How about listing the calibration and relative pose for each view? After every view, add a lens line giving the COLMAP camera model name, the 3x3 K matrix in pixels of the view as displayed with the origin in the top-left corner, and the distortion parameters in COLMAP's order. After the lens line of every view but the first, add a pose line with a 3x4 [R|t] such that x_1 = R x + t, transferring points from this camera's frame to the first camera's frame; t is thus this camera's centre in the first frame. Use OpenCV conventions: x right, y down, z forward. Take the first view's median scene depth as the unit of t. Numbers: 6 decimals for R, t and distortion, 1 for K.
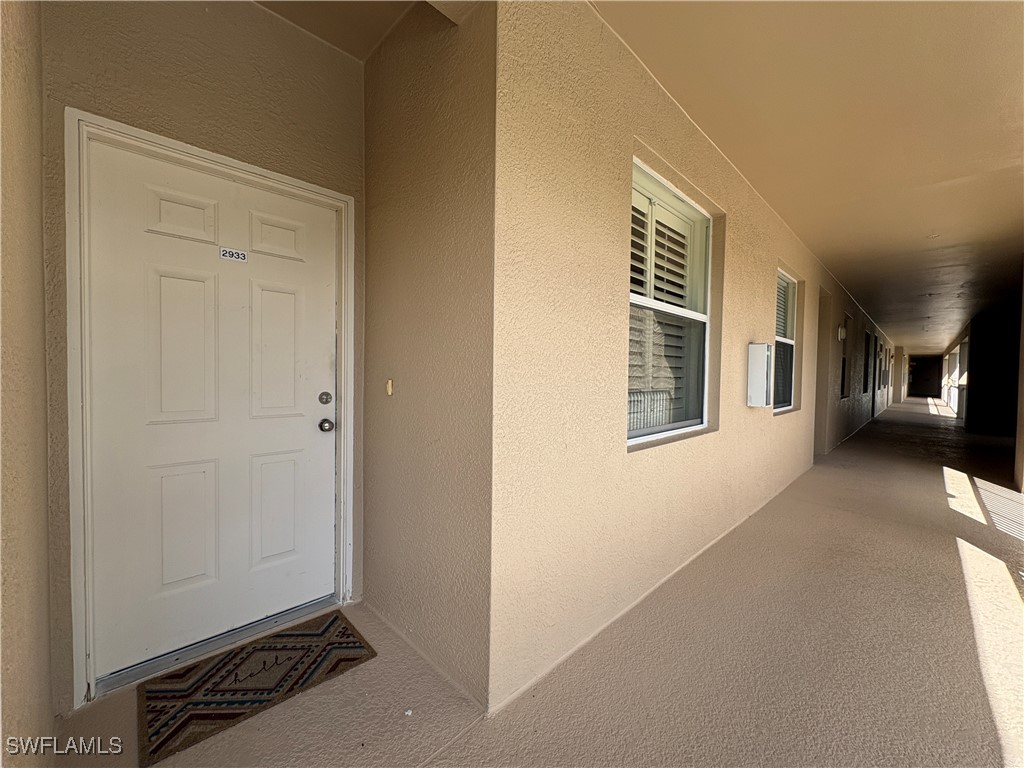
lens RADIAL K [[410.1, 0, 513.5], [0, 410.1, 384.9], [0, 0, 1]] dist [-0.002605, 0.000663]
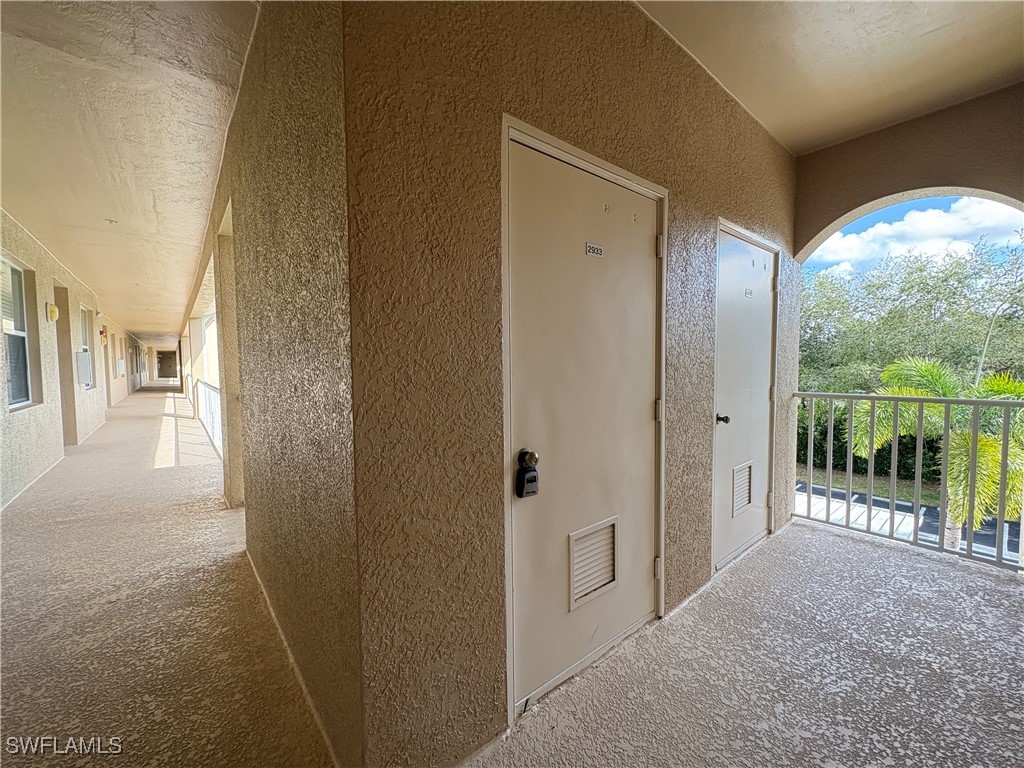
lens RADIAL K [[410.1, 0, 508.6], [0, 410.1, 383.0], [0, 0, 1]] dist [-0.002605, 0.000663]
pose [[0.097151, -0.064118, 0.993202, -0.561930], [0.037080, 0.997463, 0.060766, 0.003690], [-0.994579, 0.030924, 0.099282, -0.591915]]
